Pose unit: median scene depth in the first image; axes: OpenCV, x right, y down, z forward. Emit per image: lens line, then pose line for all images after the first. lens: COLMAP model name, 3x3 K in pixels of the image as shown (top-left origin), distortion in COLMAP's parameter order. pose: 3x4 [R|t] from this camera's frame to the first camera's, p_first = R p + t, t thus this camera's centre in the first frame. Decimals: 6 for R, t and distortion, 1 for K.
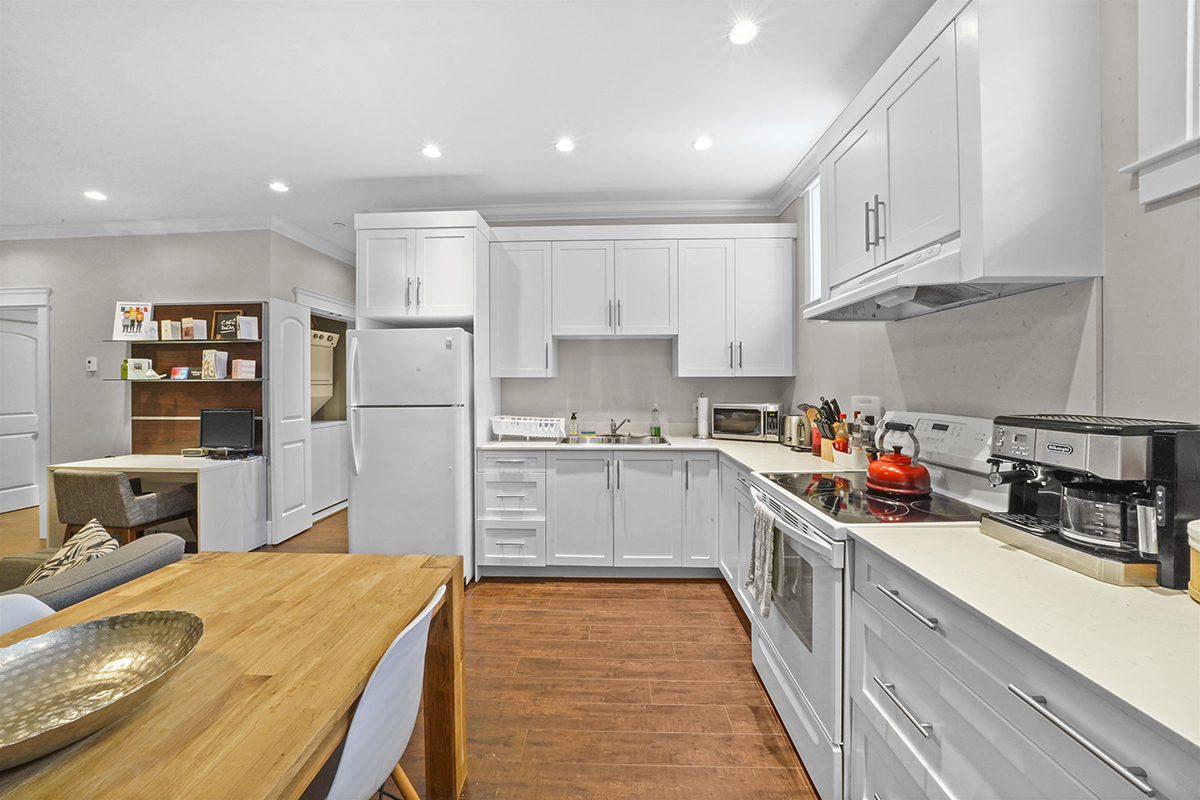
lens RADIAL K [[428.0, 0, 594.0], [0, 428.0, 387.0], [0, 0, 1]] dist [-0.022424, 0.000697]
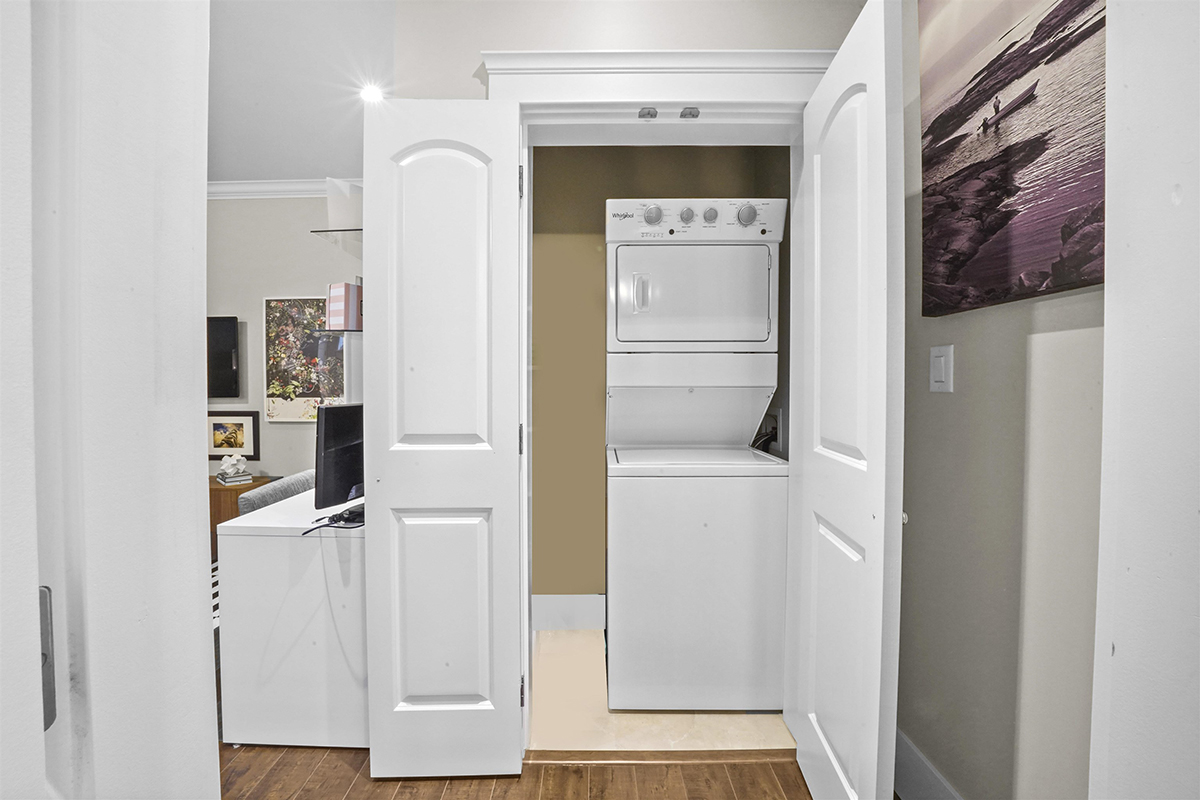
lens RADIAL K [[428.0, 0, 604.4], [0, 428.0, 390.9], [0, 0, 1]] dist [-0.022424, 0.000697]
pose [[0.048570, 0.019178, -0.998636, -0.447588], [-0.006875, 0.999798, 0.018866, 0.032144], [0.998796, 0.005950, 0.048692, 1.370943]]
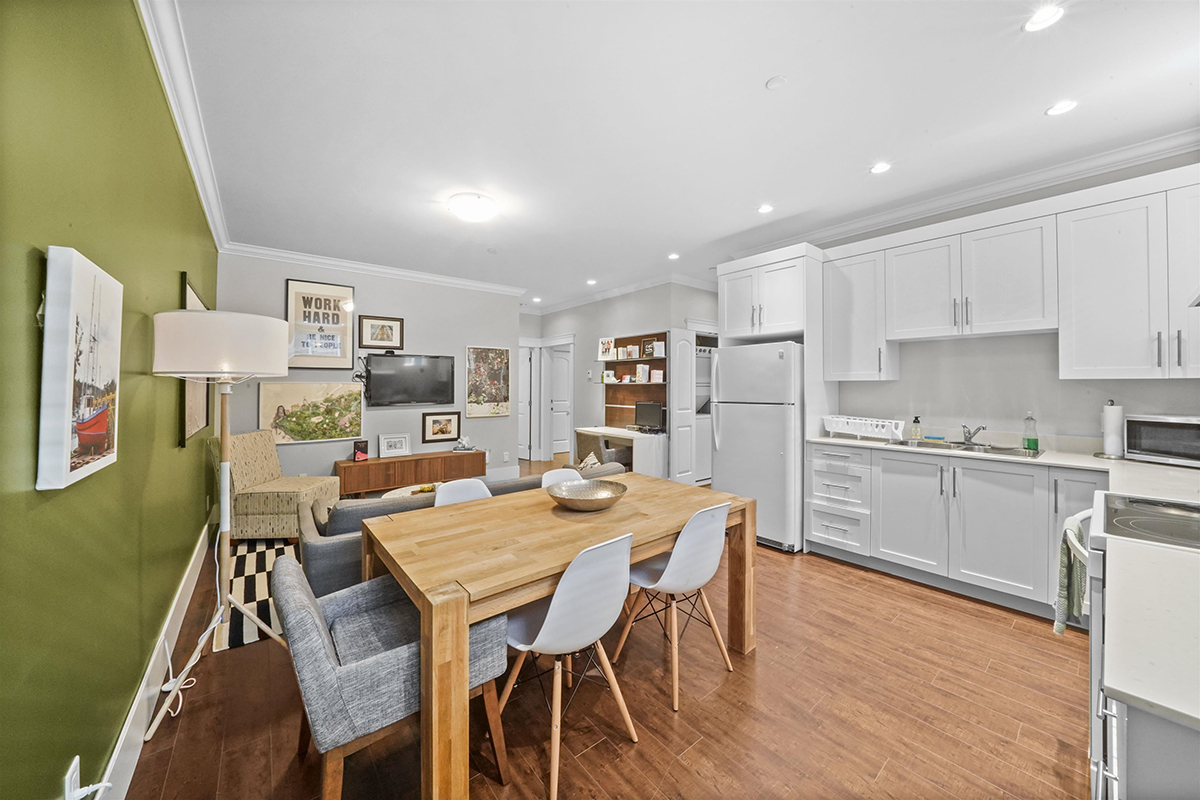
lens RADIAL K [[428.0, 0, 601.9], [0, 428.0, 383.6], [0, 0, 1]] dist [-0.022424, 0.000697]
pose [[0.665353, 0.000020, -0.746529, 0.226926], [-0.008038, 0.999942, -0.007137, -0.002698], [0.746485, 0.010749, 0.665315, -0.212212]]
